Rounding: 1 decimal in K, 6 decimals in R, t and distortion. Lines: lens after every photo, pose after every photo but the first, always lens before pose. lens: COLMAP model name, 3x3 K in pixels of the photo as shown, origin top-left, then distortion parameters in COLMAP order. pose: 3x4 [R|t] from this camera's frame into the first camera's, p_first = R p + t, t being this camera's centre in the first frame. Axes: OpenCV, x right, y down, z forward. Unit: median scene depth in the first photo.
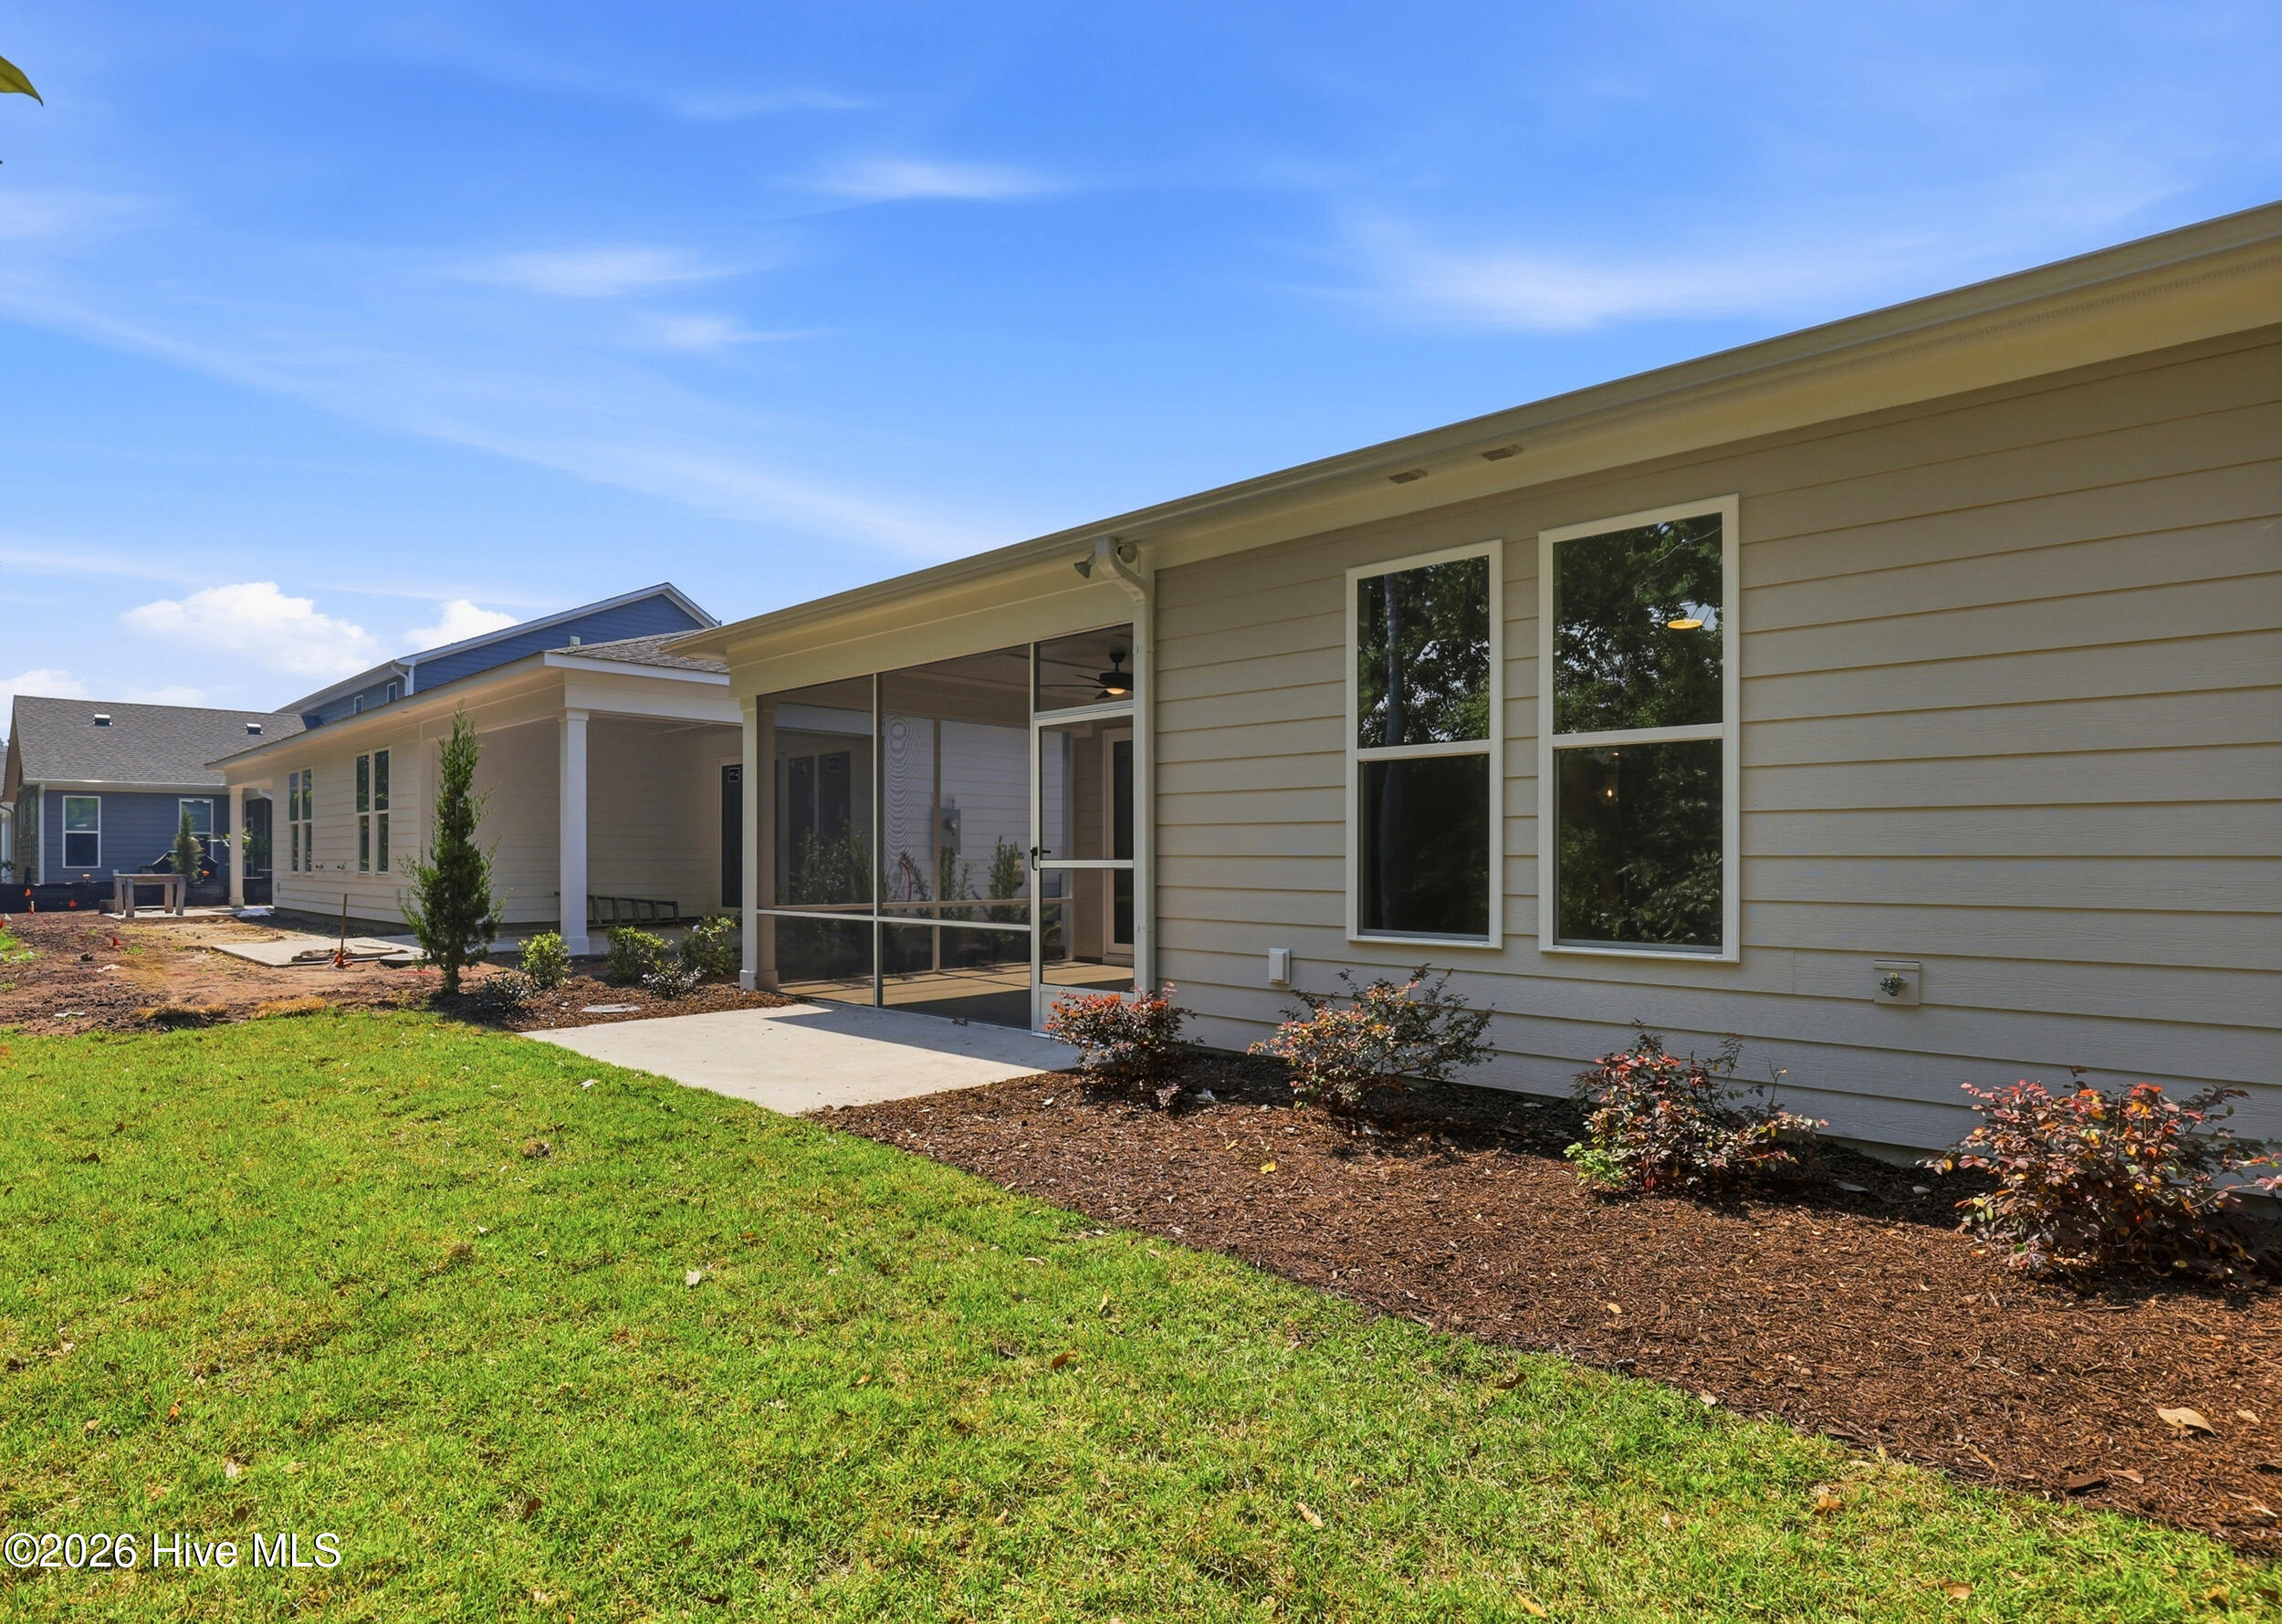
lens RADIAL K [[1208.0, 0, 1009.7], [0, 1208.0, 860.9], [0, 0, 1]] dist [-0.034175, -0.000430]
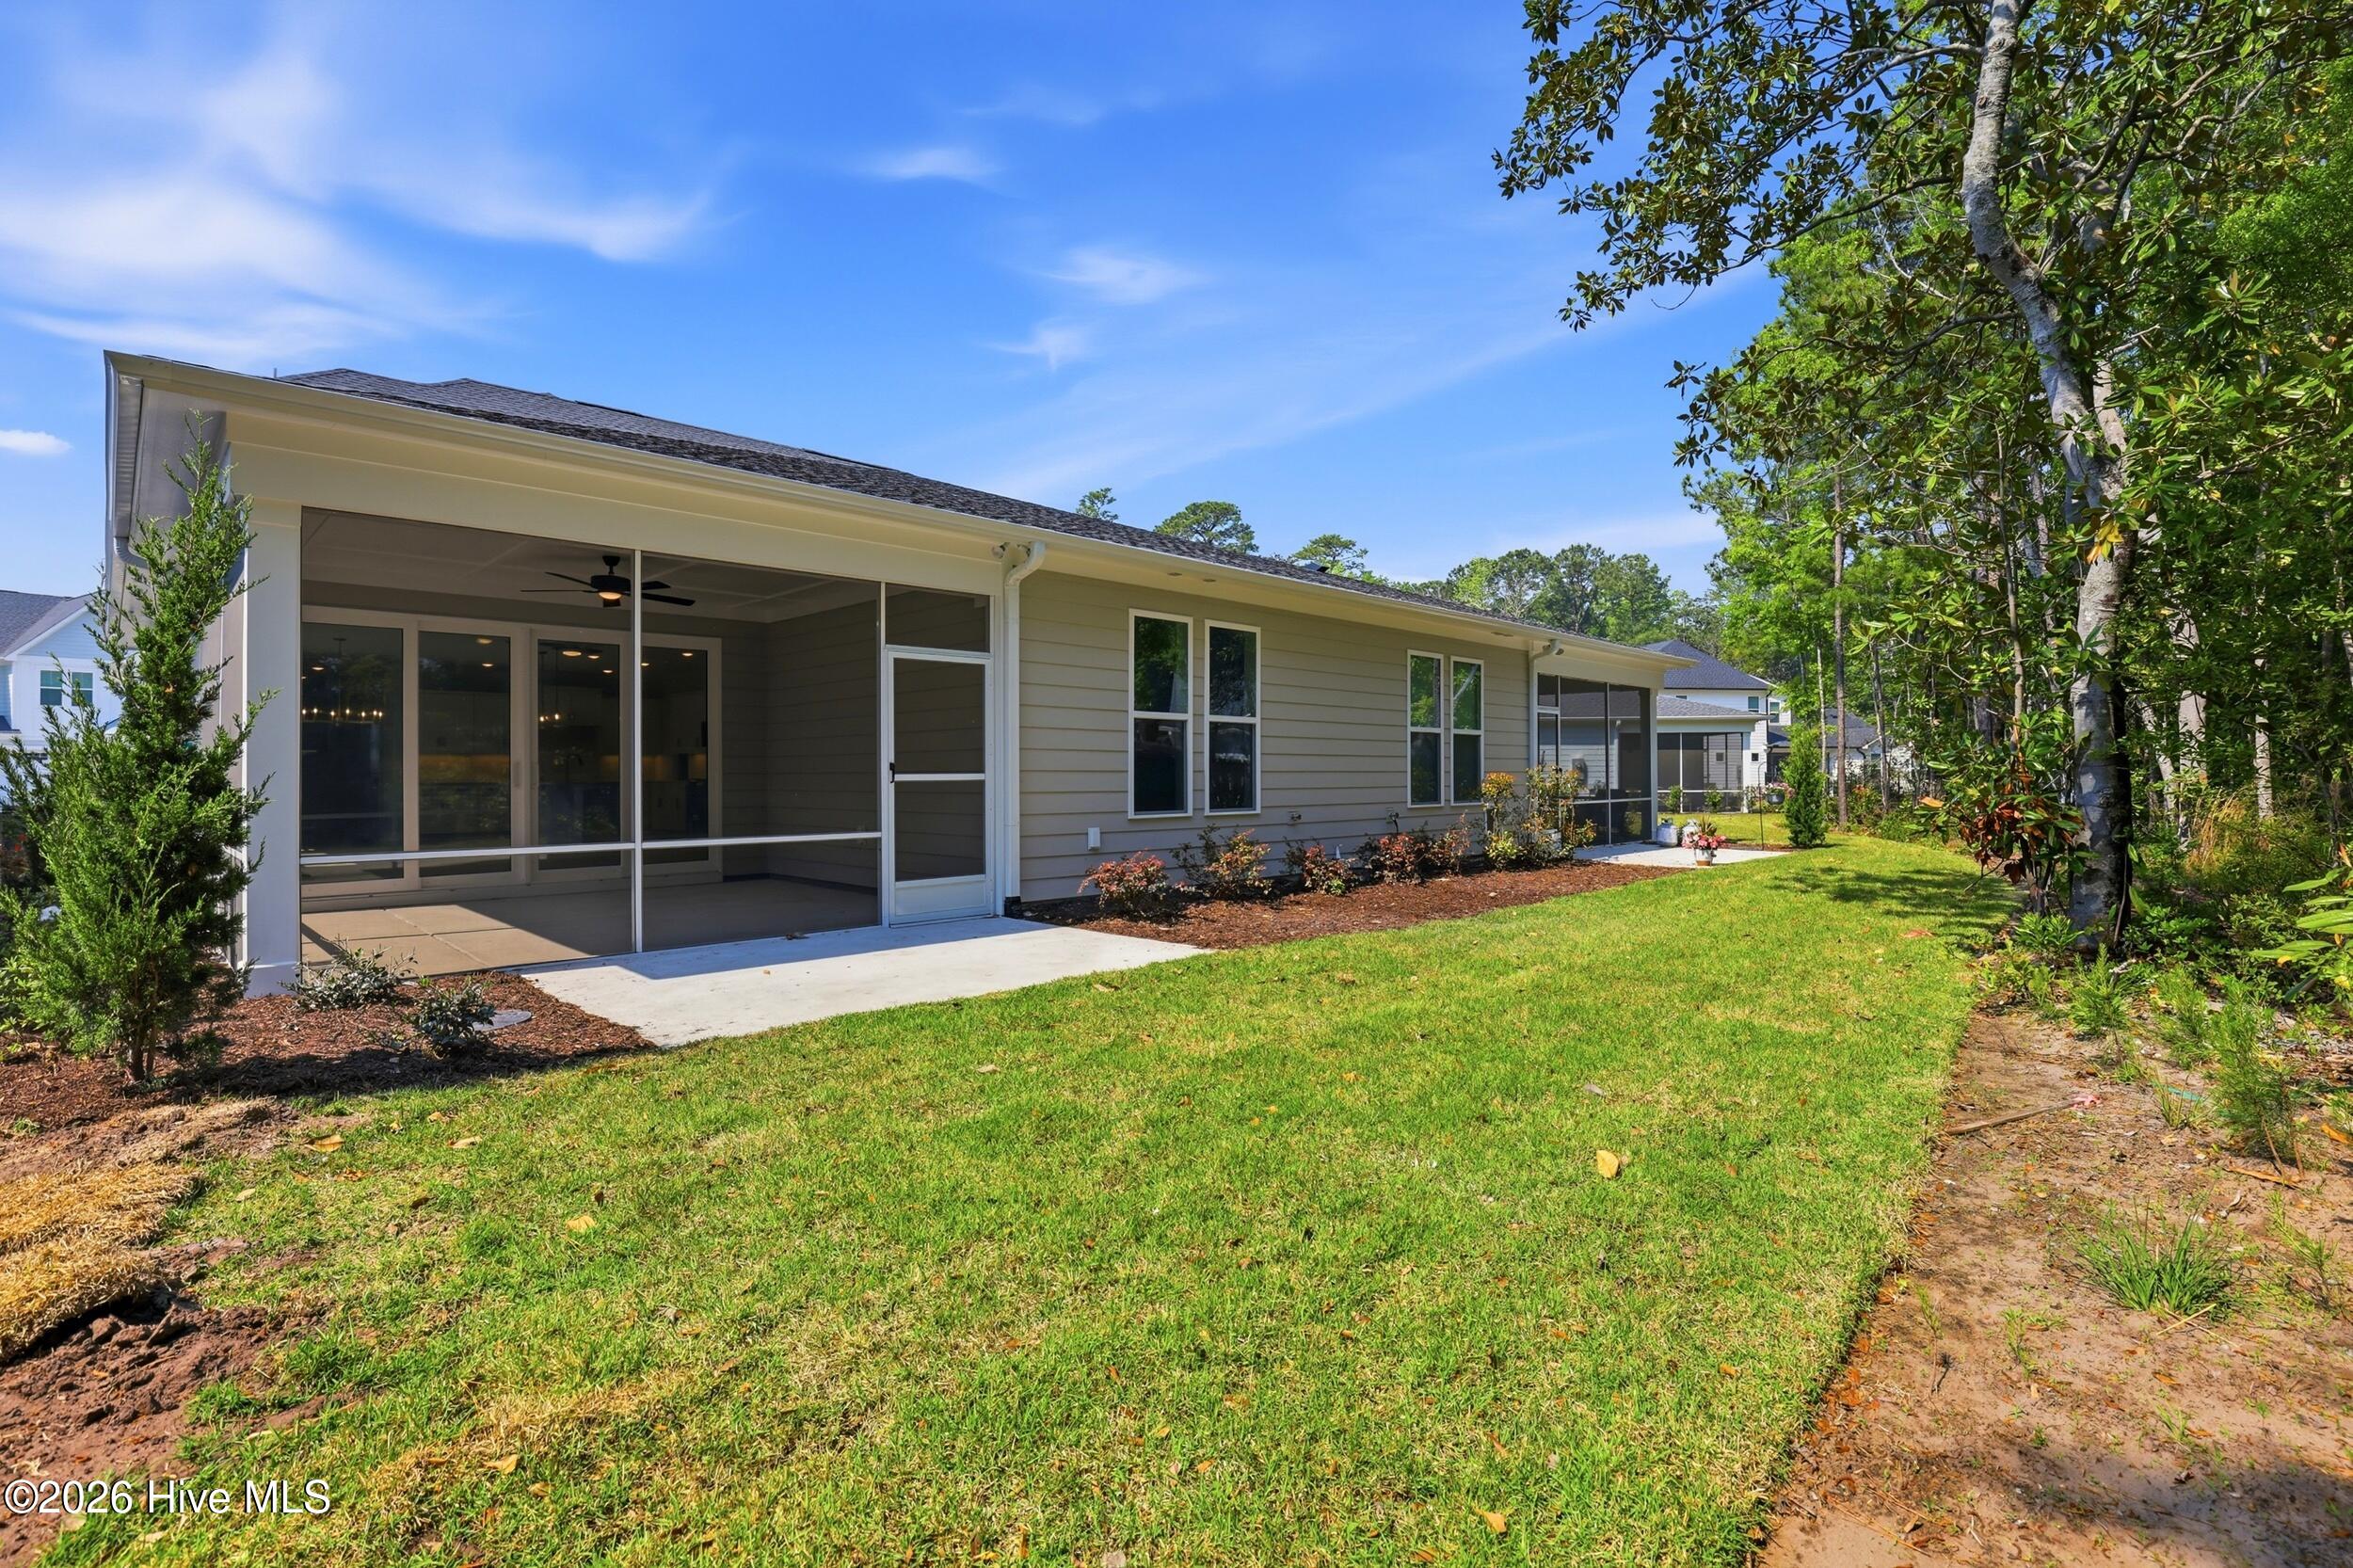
lens RADIAL K [[1087.3, 0, 1192.2], [0, 1087.3, 765.7], [0, 0, 1]] dist [-0.029439, 0.000593]
pose [[-0.047775, 0.004208, 0.998849, -1.446658], [-0.000409, 0.999991, -0.004232, -0.005471], [-0.998858, -0.000610, -0.047773, 1.083984]]
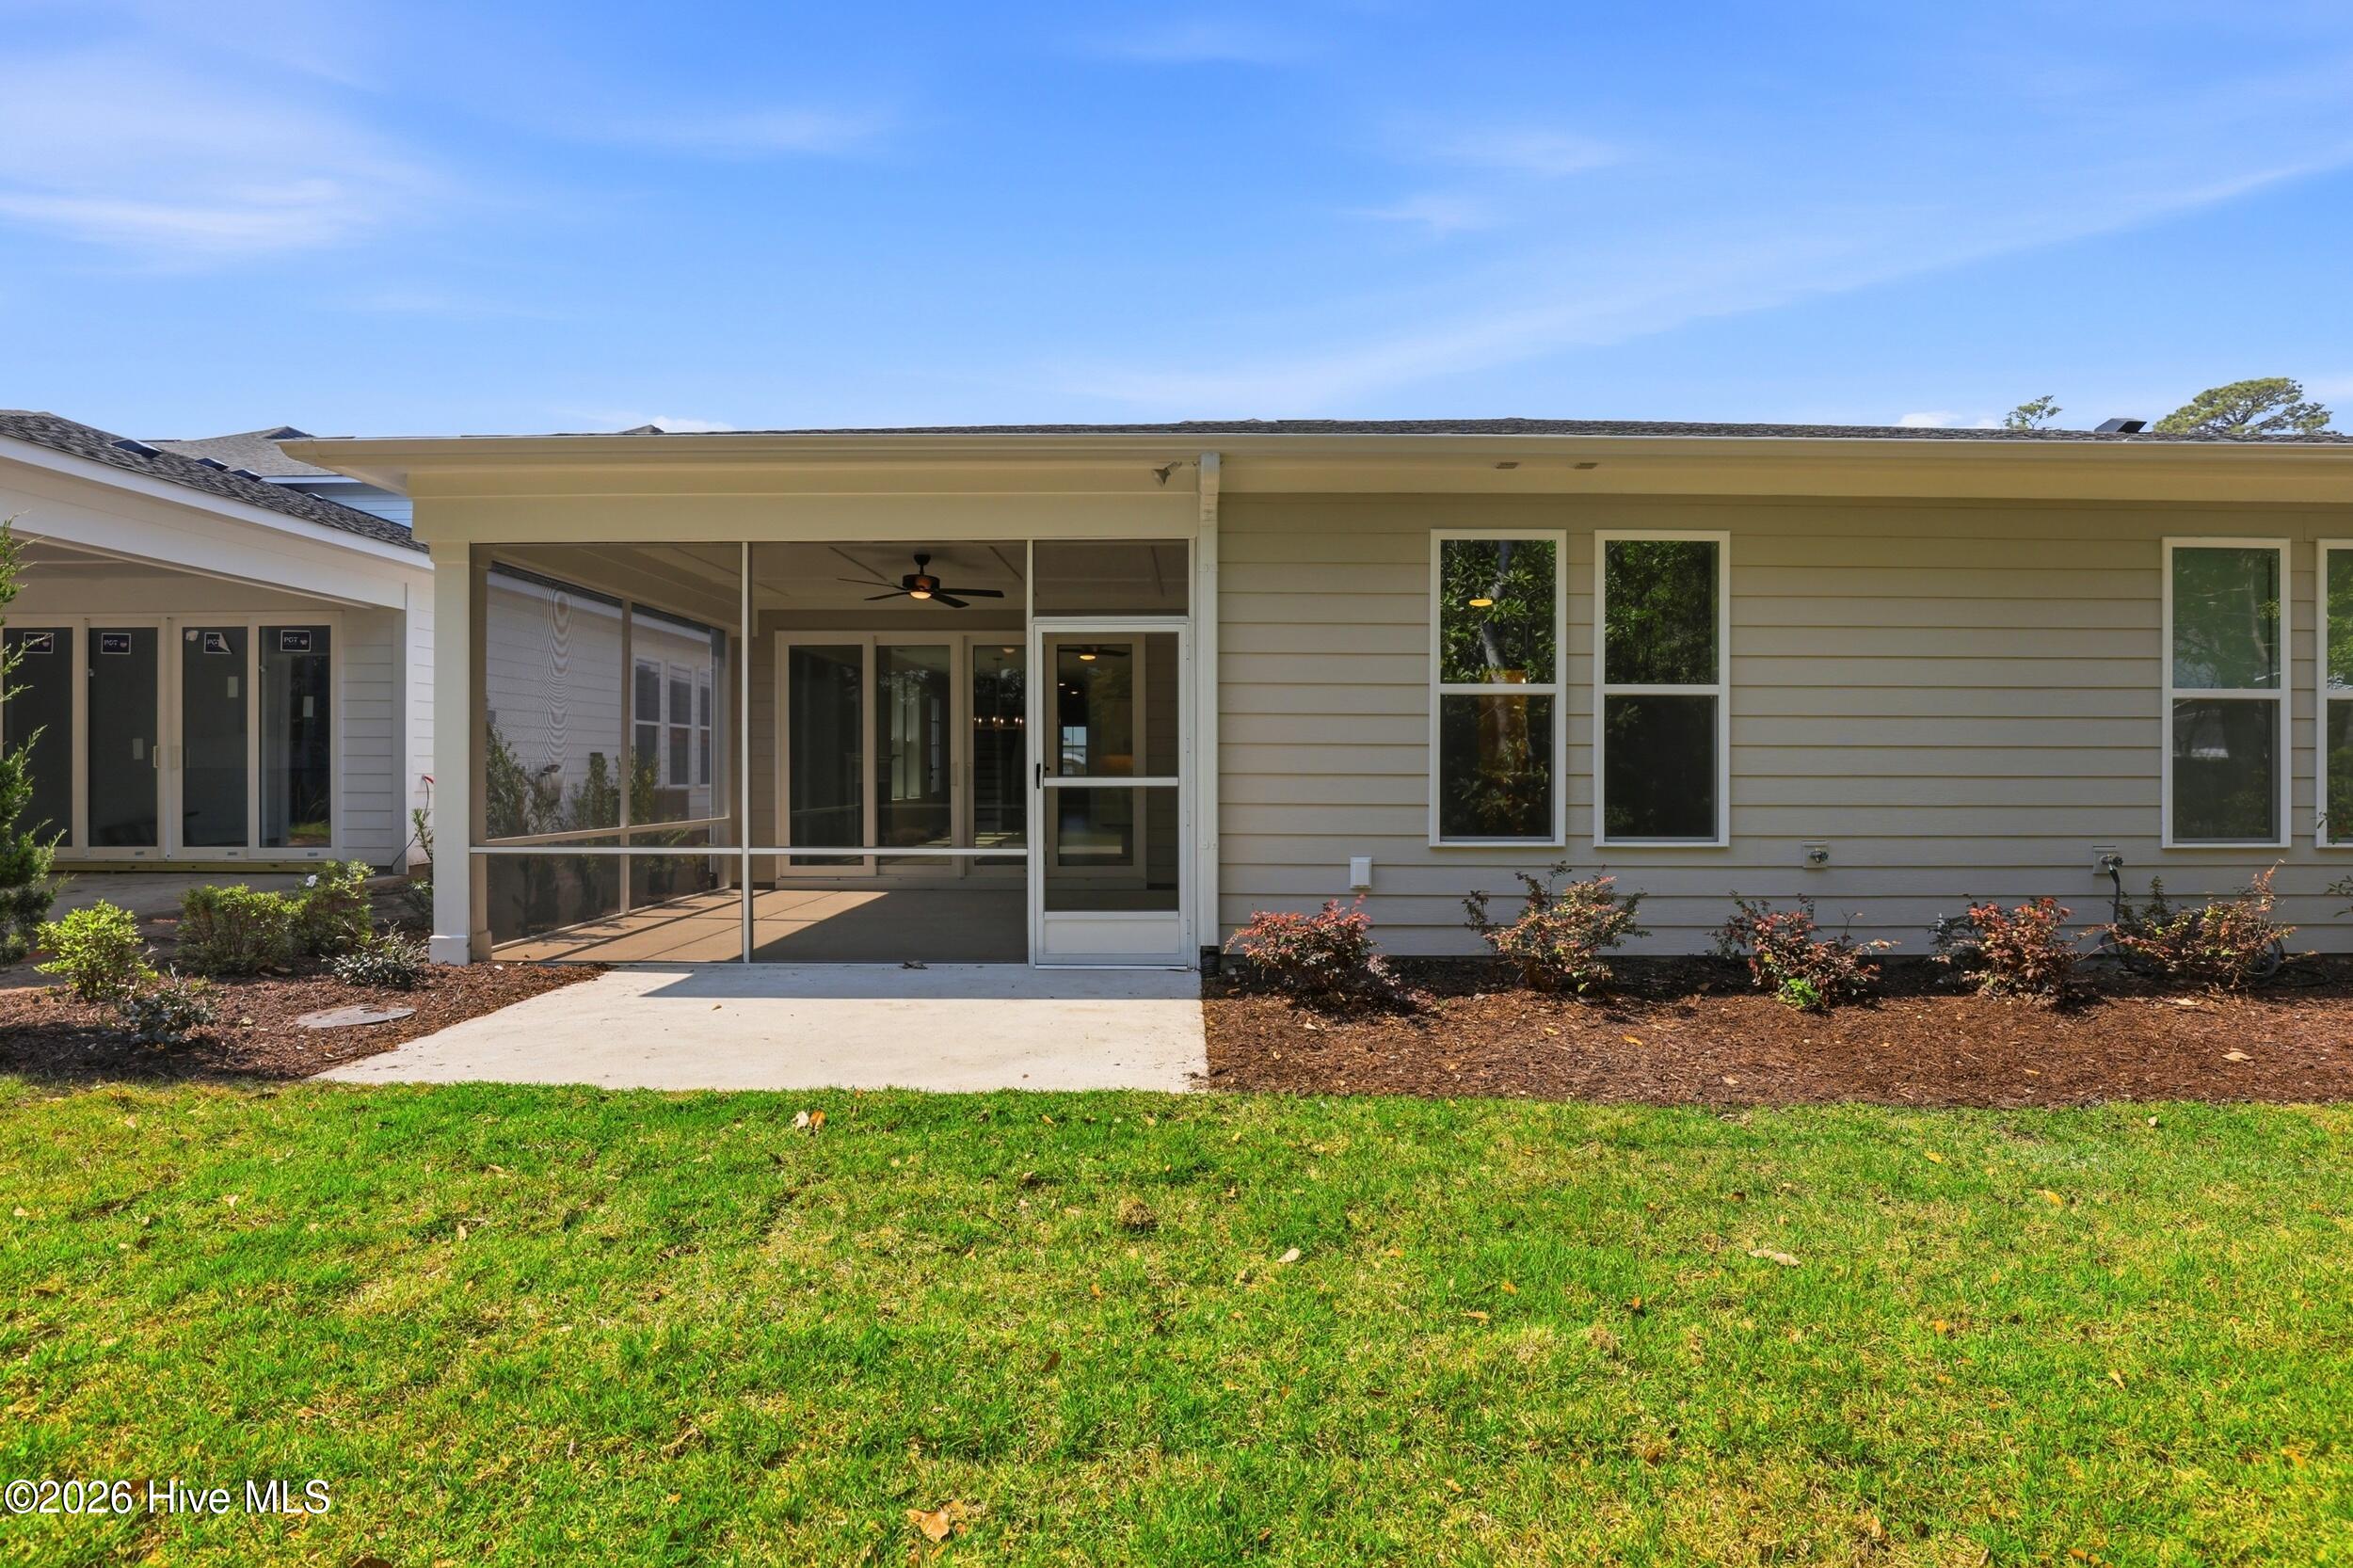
lens RADIAL K [[1087.3, 0, 1192.2], [0, 1087.3, 765.7], [0, 0, 1]] dist [-0.029439, 0.000593]
pose [[0.682346, 0.000283, 0.731029, -0.715330], [-0.000513, 1.000000, 0.000092, -0.013678], [-0.731029, -0.000438, 0.682346, 0.494852]]
